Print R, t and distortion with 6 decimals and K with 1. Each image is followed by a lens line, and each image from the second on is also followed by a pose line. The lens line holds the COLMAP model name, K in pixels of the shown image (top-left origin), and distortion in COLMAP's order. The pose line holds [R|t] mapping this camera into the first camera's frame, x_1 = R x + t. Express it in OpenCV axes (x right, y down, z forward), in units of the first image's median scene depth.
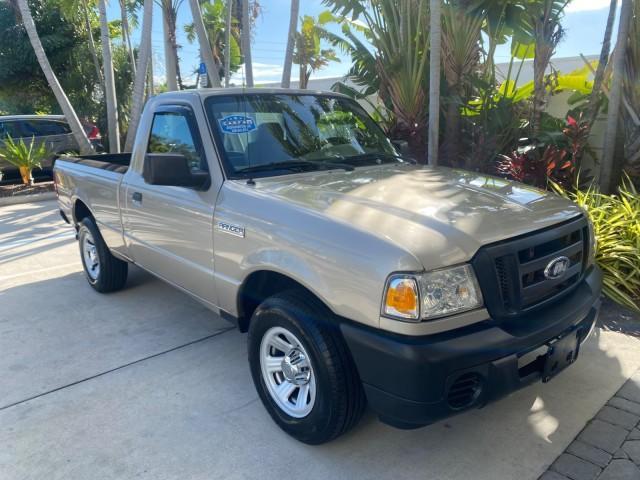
lens RADIAL K [[495.4, 0, 319.2], [0, 495.4, 237.0], [0, 0, 1]] dist [-0.001166, 0.003978]
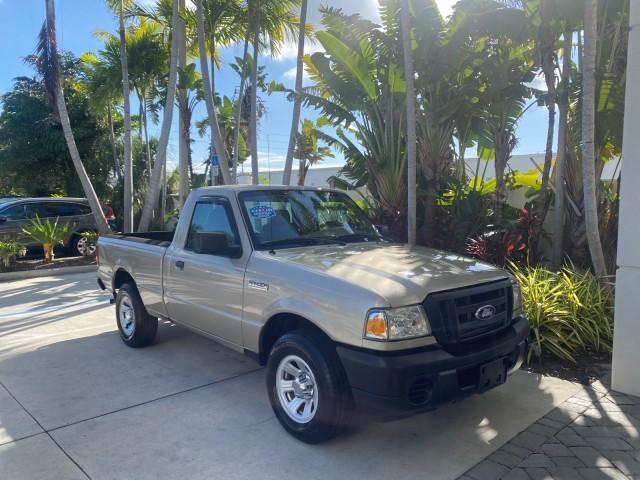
lens RADIAL K [[490.8, 0, 318.3], [0, 490.8, 239.4], [0, 0, 1]] dist [0.007510, -0.005035]
pose [[0.999818, 0.014764, 0.012053, -0.011958], [-0.012637, 0.986930, -0.160650, 0.034796], [-0.014267, 0.160469, 0.986938, -0.176972]]
